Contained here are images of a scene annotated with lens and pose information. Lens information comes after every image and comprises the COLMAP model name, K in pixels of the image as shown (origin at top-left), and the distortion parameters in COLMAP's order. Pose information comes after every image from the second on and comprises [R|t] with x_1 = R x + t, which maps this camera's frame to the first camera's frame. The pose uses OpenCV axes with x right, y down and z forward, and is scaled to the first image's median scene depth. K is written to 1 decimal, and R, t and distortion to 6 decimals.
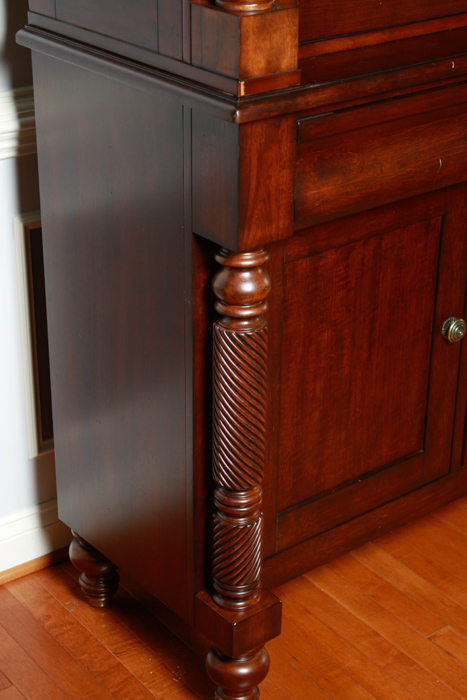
lens RADIAL K [[1356.2, 0, 247.3], [0, 1356.2, 347.7], [0, 0, 1]] dist [0.008957, 0.211178]
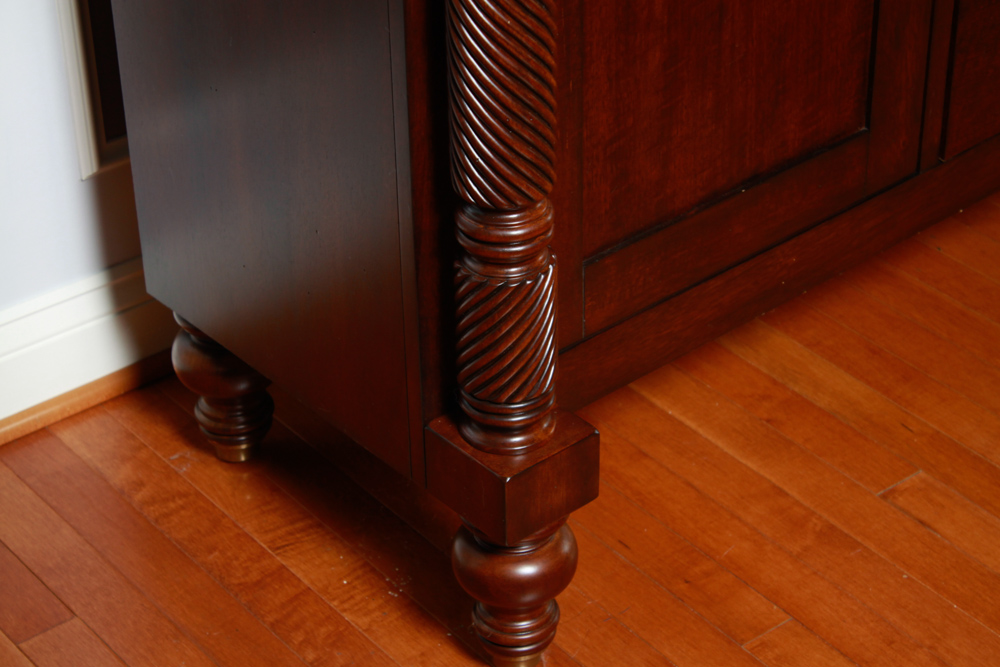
lens RADIAL K [[2365.0, 0, 500.0], [0, 2365.0, 333.5], [0, 0, 1]] dist [0.053281, 0.121204]
pose [[0.999221, -0.039432, 0.001796, -0.011511], [0.038872, 0.990912, 0.128773, 0.038284], [-0.006857, -0.128602, 0.991673, 0.143279]]
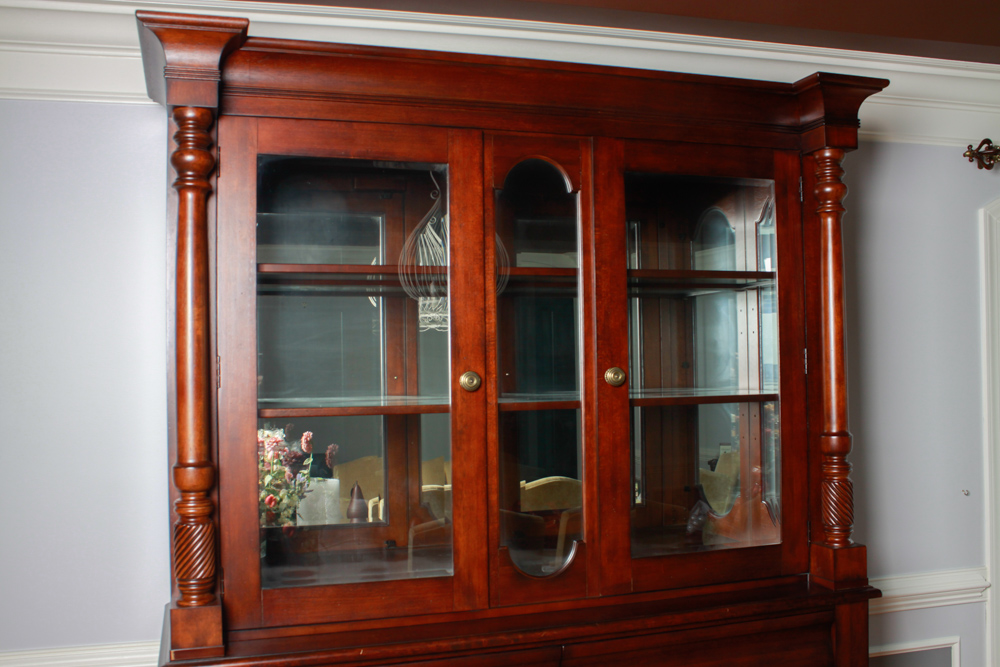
lens RADIAL K [[983.7, 0, 500.0], [0, 983.7, 333.5], [0, 0, 1]] dist [-0.101474, 0.014778]
pose [[0.930364, -0.037141, -0.364751, 0.615284], [-0.135111, 0.890108, -0.435262, -0.075125], [0.340833, 0.454234, 0.823106, 0.055127]]
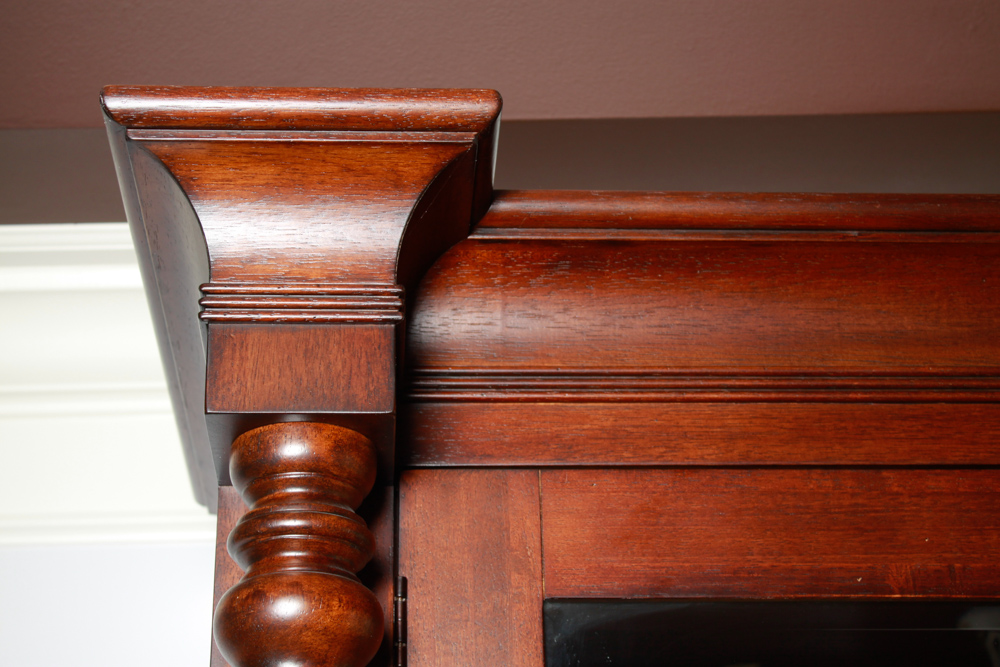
lens RADIAL K [[1813.5, 0, 500.0], [0, 1813.5, 333.5], [0, 0, 1]] dist [0.009420, 0.016638]
pose [[0.813091, -0.300580, -0.498533, 0.292316], [-0.217145, 0.637973, -0.738809, -0.312989], [0.540121, 0.708973, 0.453461, 0.418658]]
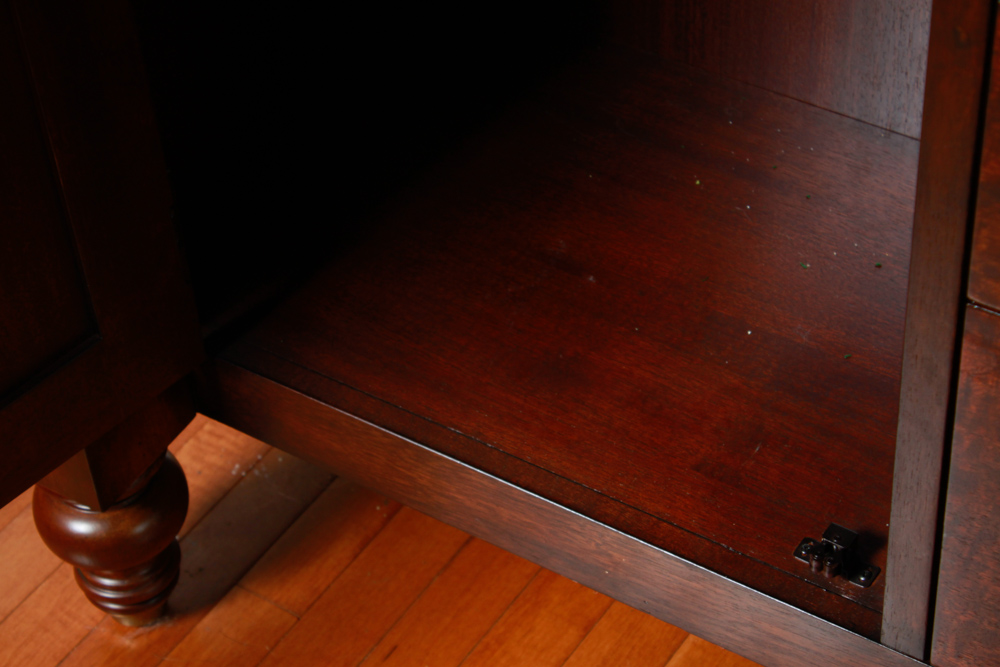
lens RADIAL K [[2365.0, 0, 500.0], [0, 2365.0, 333.5], [0, 0, 1]] dist [0.053281, 0.121204]
pose [[0.313579, 0.641256, -0.700328, 0.532693], [-0.355137, 0.763204, 0.539813, -0.254143], [0.880651, 0.079439, 0.467058, 0.803220]]
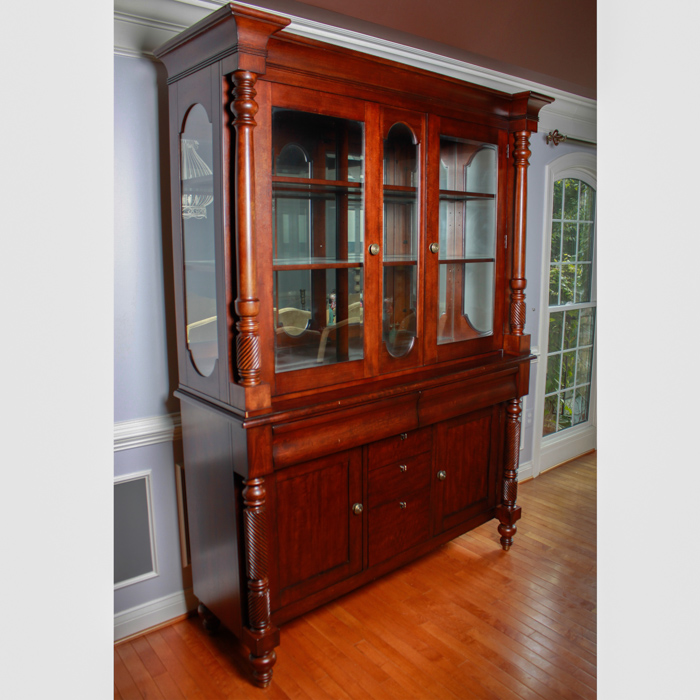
lens RADIAL K [[606.2, 0, 367.2], [0, 606.2, 337.8], [0, 0, 1]] dist [-0.161197, 0.138734]
pose [[0.999089, -0.018337, 0.038531, 0.148960], [0.028534, 0.958476, -0.283743, -0.002157], [-0.031728, 0.284584, 0.958126, -0.107485]]
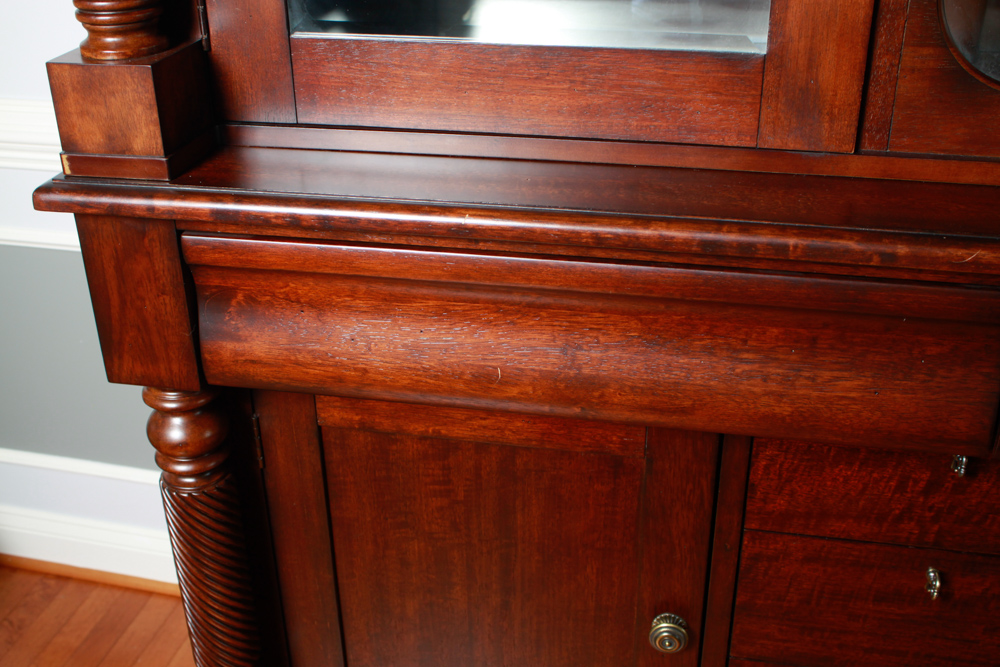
lens RADIAL K [[1142.8, 0, 497.0], [0, 1142.8, 346.8], [0, 0, 1]] dist [-0.111788, 0.155771]
pose [[0.627722, 0.346853, -0.696892, 0.468411], [-0.318610, 0.931302, 0.176535, -0.226691], [0.710248, 0.111222, 0.695110, 0.628295]]
